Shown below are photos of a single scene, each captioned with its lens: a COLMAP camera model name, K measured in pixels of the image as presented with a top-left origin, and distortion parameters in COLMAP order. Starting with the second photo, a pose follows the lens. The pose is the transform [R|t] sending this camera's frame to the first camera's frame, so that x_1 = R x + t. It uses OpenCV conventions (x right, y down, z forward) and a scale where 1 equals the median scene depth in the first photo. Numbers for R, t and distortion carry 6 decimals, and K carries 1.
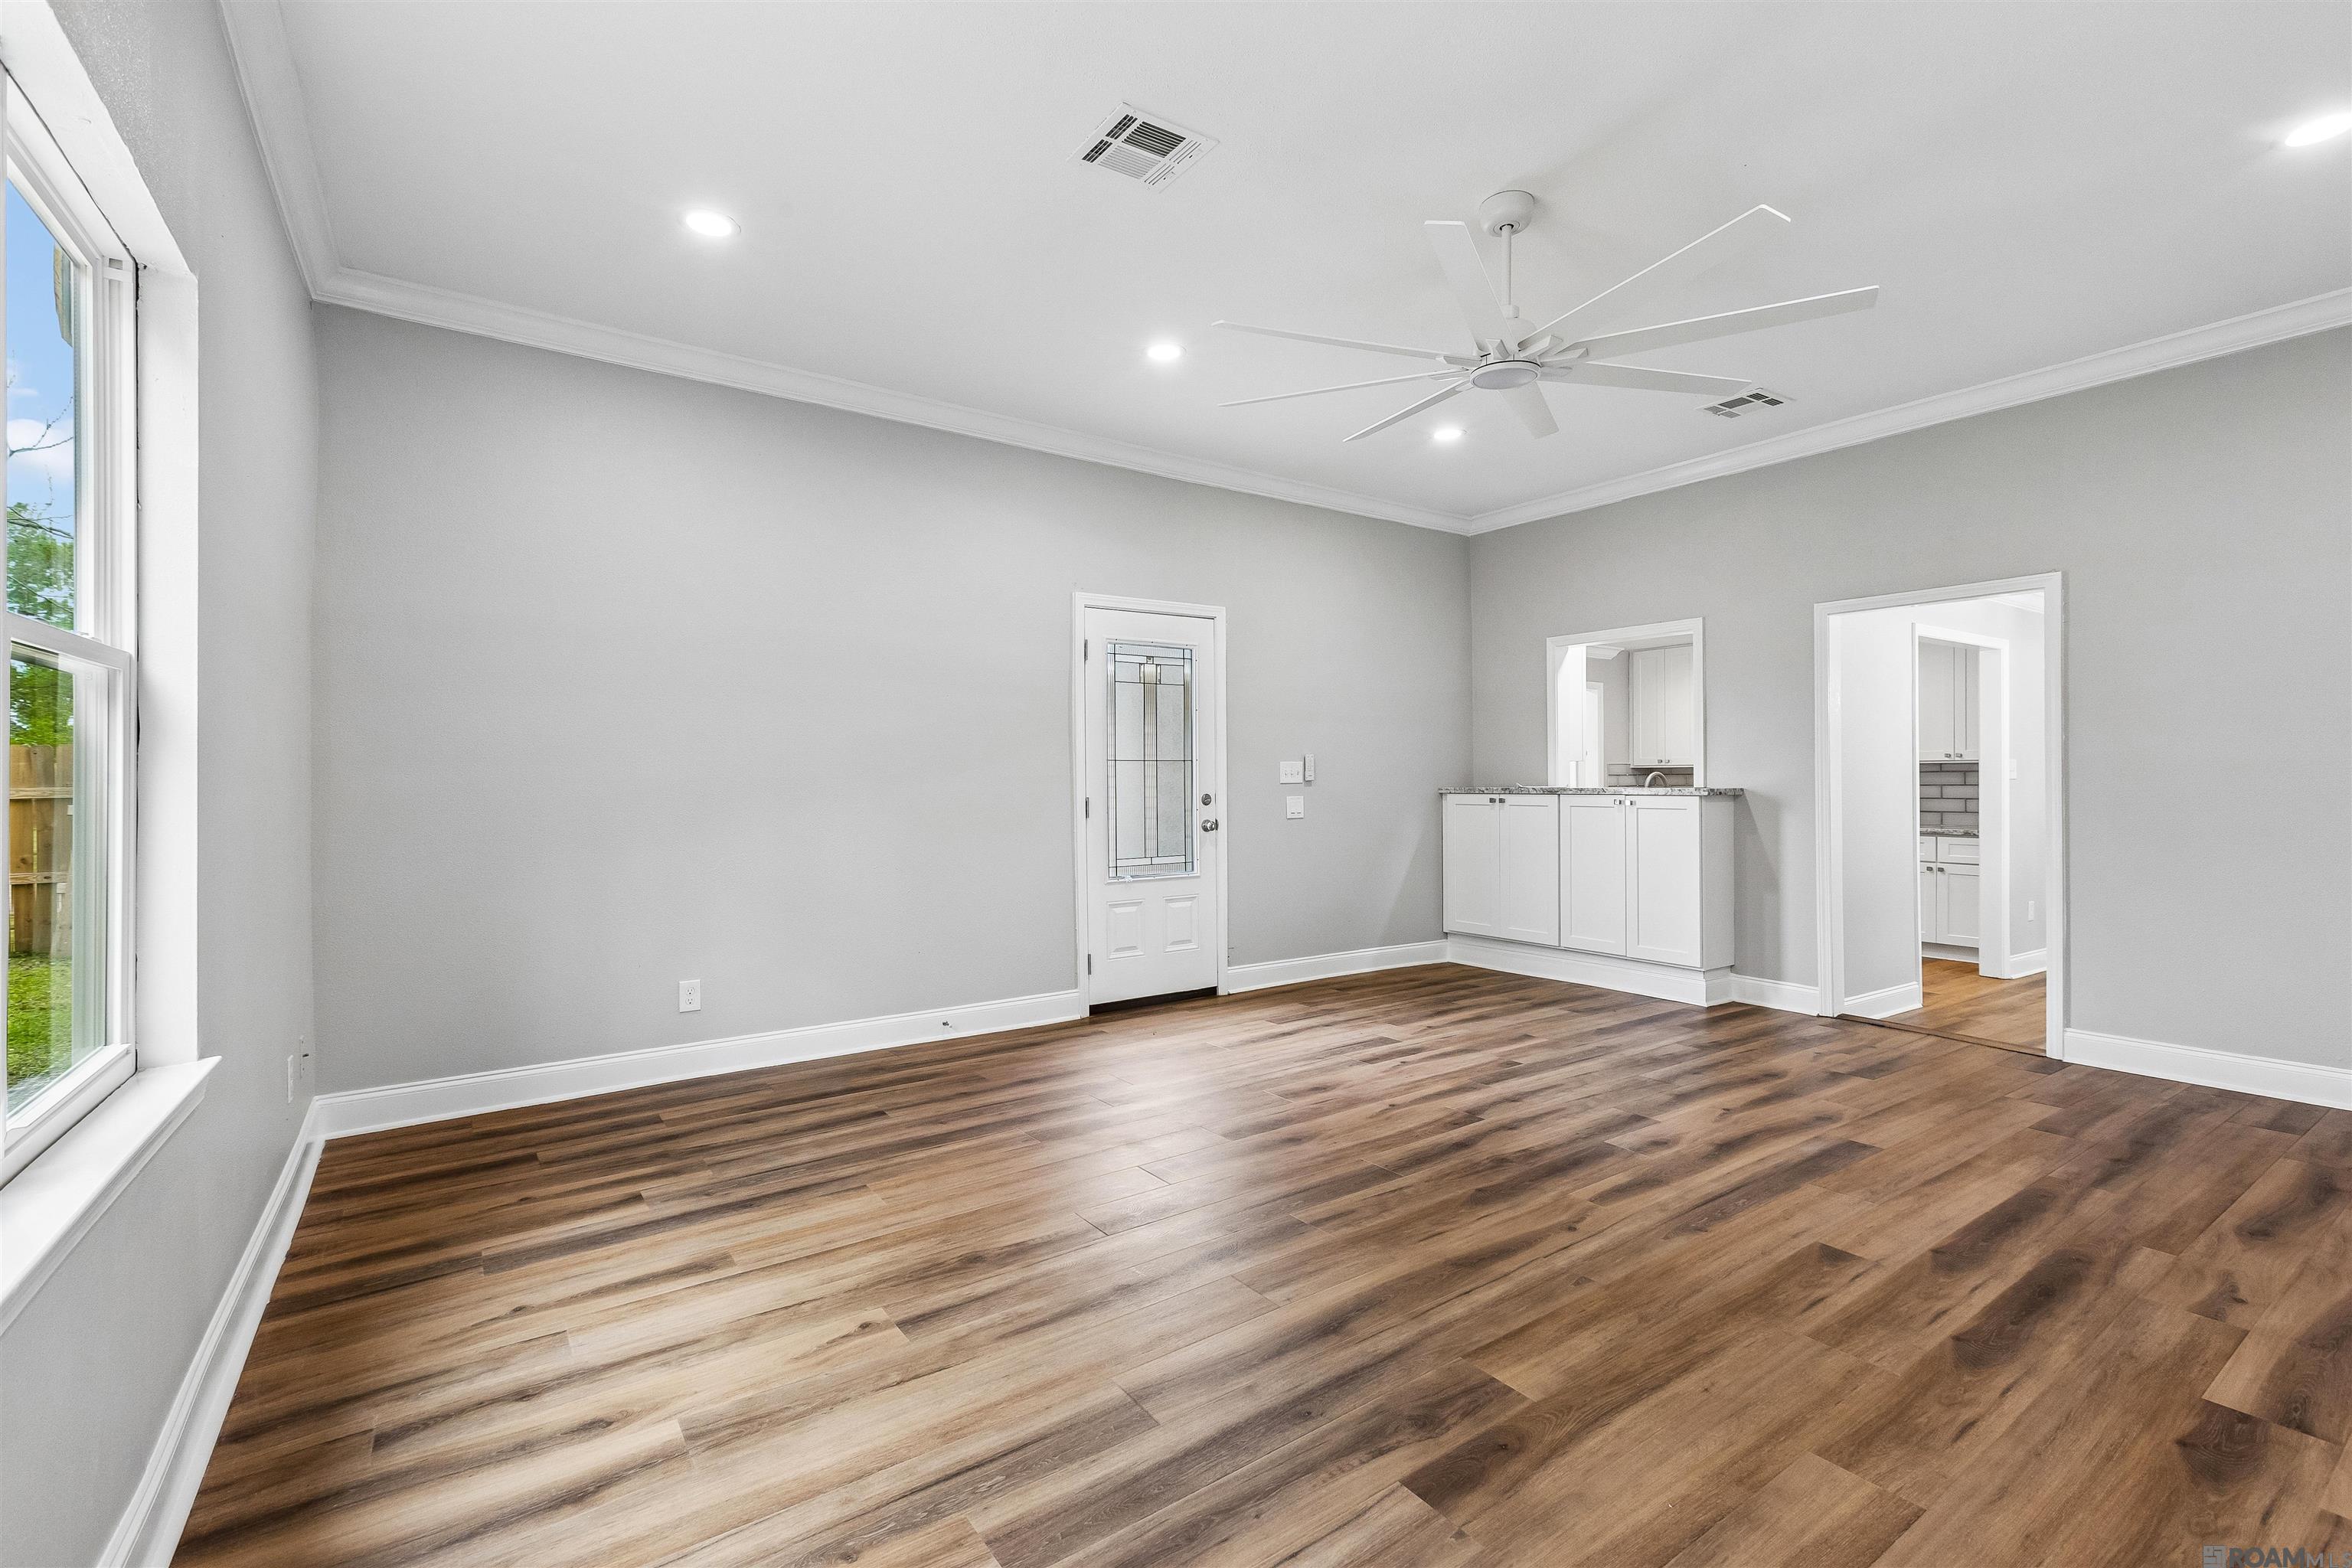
lens RADIAL K [[1054.2, 0, 1176.0], [0, 1054.2, 784.0], [0, 0, 1]] dist [-0.002388, -0.001452]
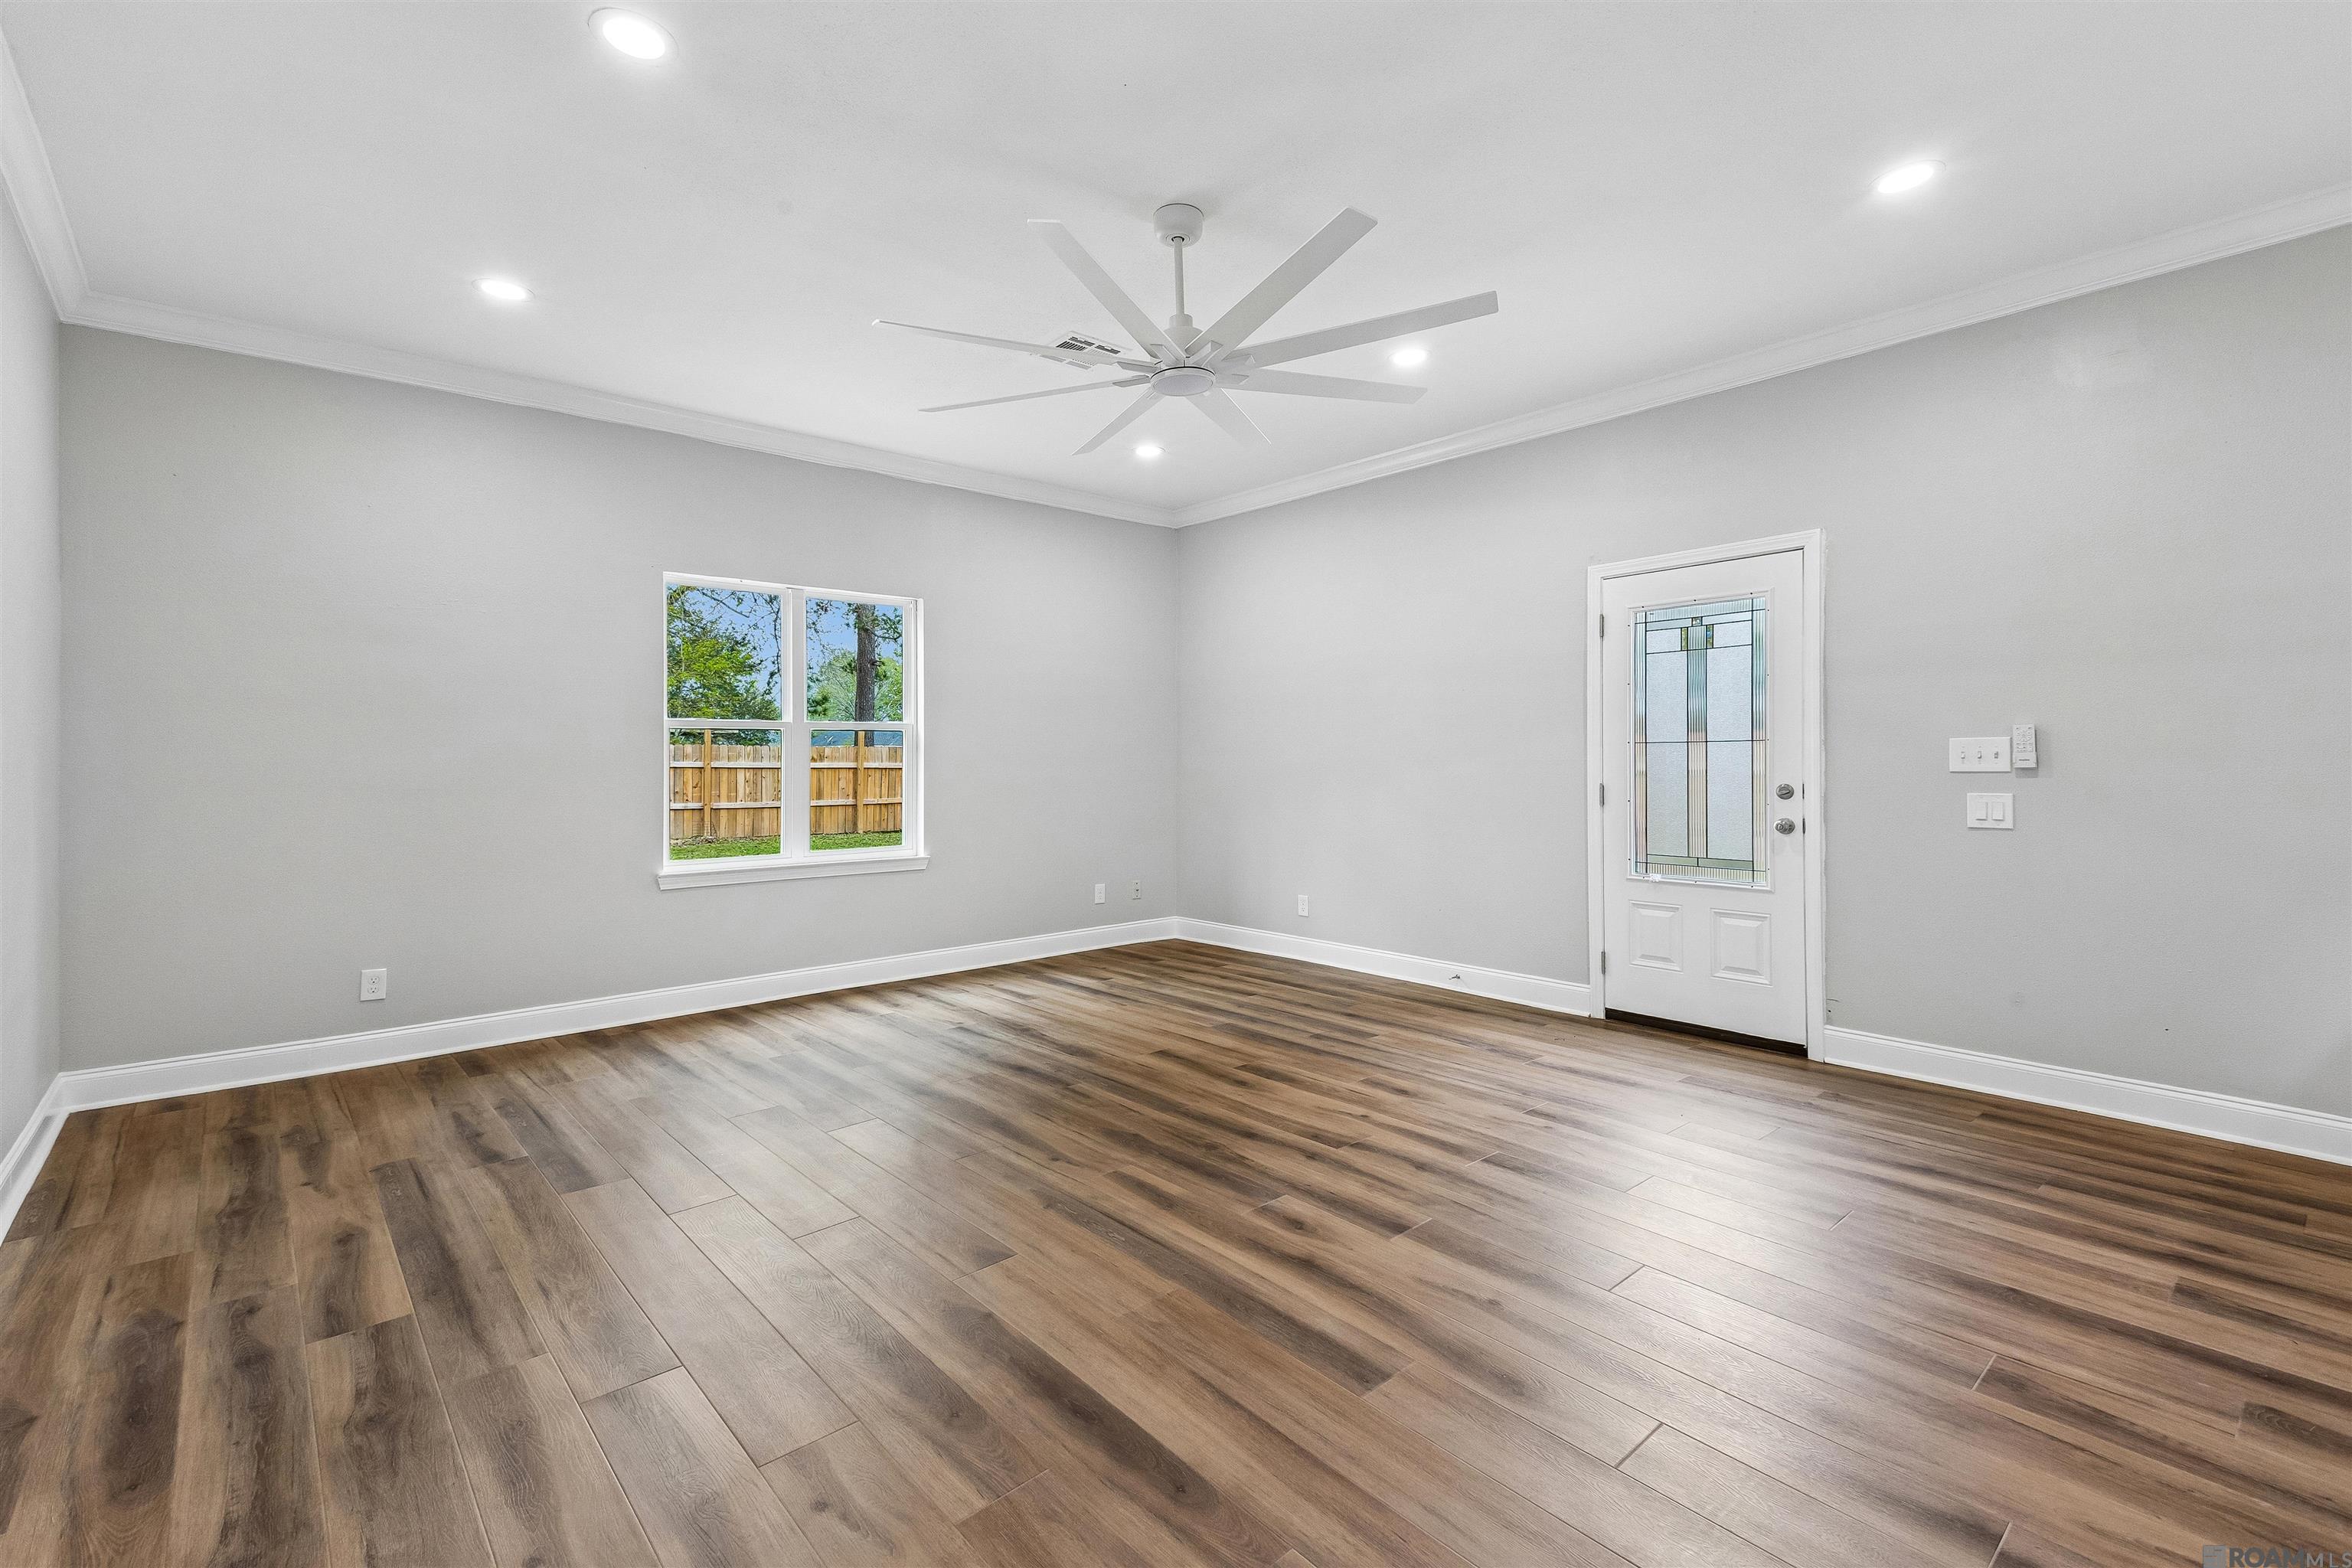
lens RADIAL K [[1049.0, 0, 1179.9], [0, 1049.0, 778.9], [0, 0, 1]] dist [0.002787, -0.000326]
pose [[0.093719, 0.022185, -0.995351, 1.158122], [-0.004340, 0.999751, 0.021874, -0.014568], [0.995589, 0.002270, 0.093792, 0.781146]]
